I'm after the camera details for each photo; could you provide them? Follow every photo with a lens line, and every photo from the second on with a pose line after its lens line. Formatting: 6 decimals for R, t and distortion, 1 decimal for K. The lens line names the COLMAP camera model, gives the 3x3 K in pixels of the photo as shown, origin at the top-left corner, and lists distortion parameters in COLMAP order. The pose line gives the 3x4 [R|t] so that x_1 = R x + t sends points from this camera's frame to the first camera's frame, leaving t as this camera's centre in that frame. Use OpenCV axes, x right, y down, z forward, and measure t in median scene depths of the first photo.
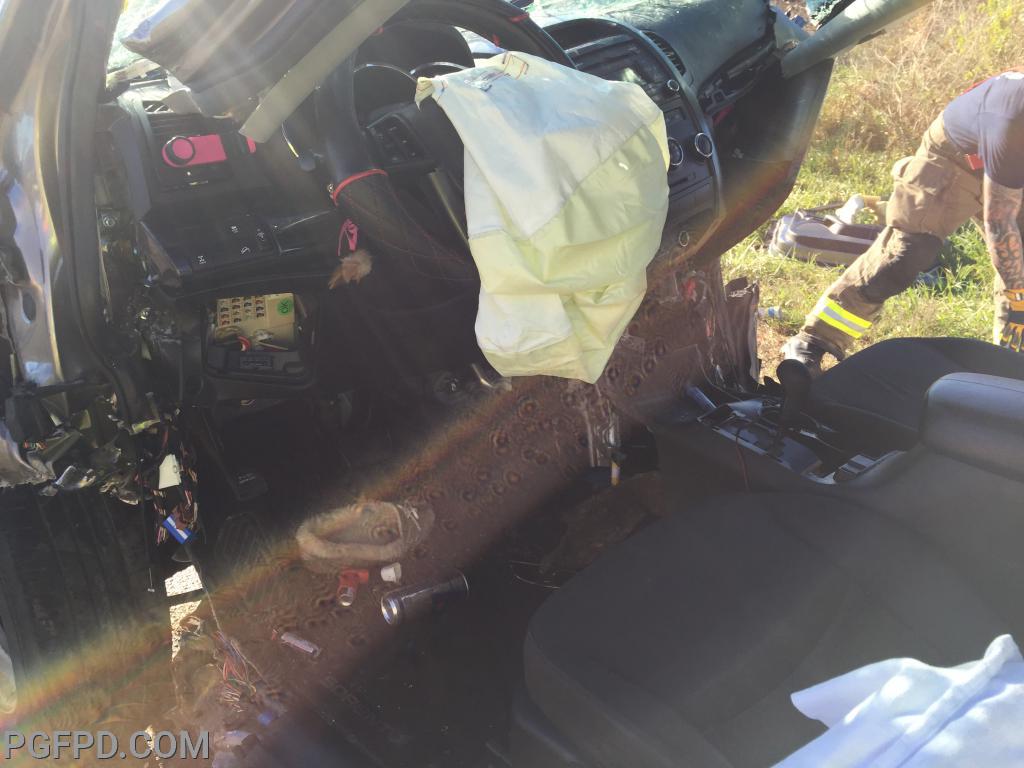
lens RADIAL K [[864.9, 0, 512.2], [0, 864.9, 383.4], [0, 0, 1]] dist [0.069452, -0.090069]
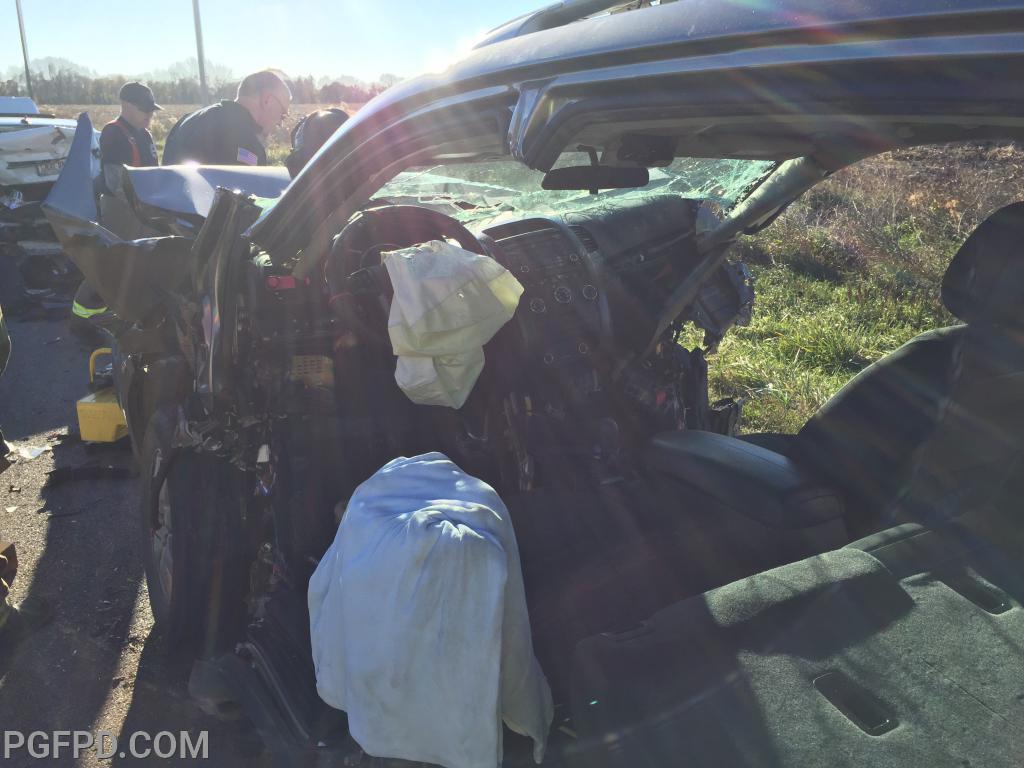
lens RADIAL K [[864.9, 0, 511.9], [0, 864.9, 384.2], [0, 0, 1]] dist [0.069452, -0.090069]
pose [[0.962664, 0.064613, -0.262874, 0.734904], [-0.108147, 0.982030, -0.154668, 0.234404], [0.248157, 0.177322, 0.952352, -0.802075]]
